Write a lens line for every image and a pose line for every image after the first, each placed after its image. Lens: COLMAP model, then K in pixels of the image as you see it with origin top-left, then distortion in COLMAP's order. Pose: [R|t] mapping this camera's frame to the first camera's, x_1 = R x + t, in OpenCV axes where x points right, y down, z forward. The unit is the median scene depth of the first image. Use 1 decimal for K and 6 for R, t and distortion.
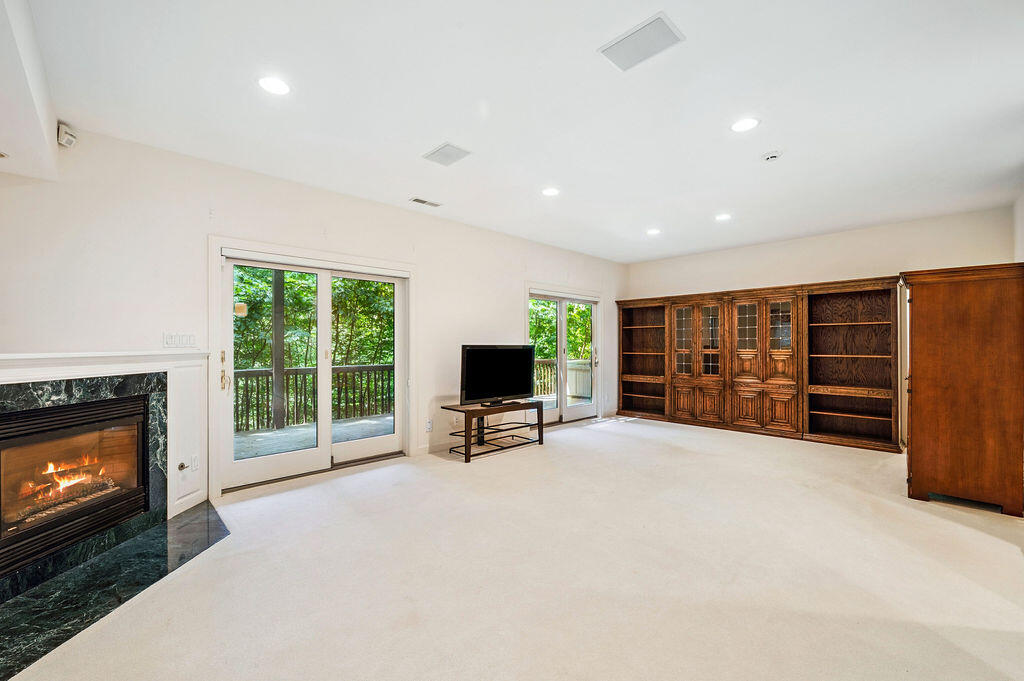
lens RADIAL K [[422.9, 0, 510.6], [0, 422.9, 343.8], [0, 0, 1]] dist [-0.000031, -0.000007]
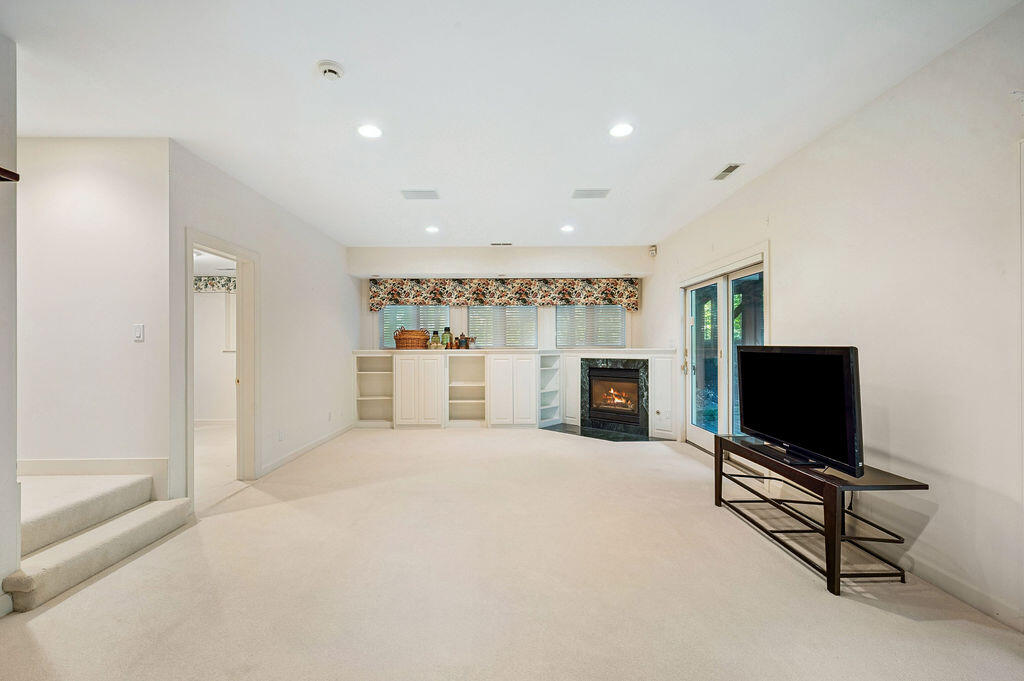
lens RADIAL K [[422.9, 0, 510.9], [0, 422.9, 344.5], [0, 0, 1]] dist [-0.000031, -0.000007]
pose [[-0.679513, 0.002891, -0.733658, 1.068234], [0.009141, 0.999948, -0.004526, 0.003141], [0.733606, -0.009781, -0.679504, 1.935559]]
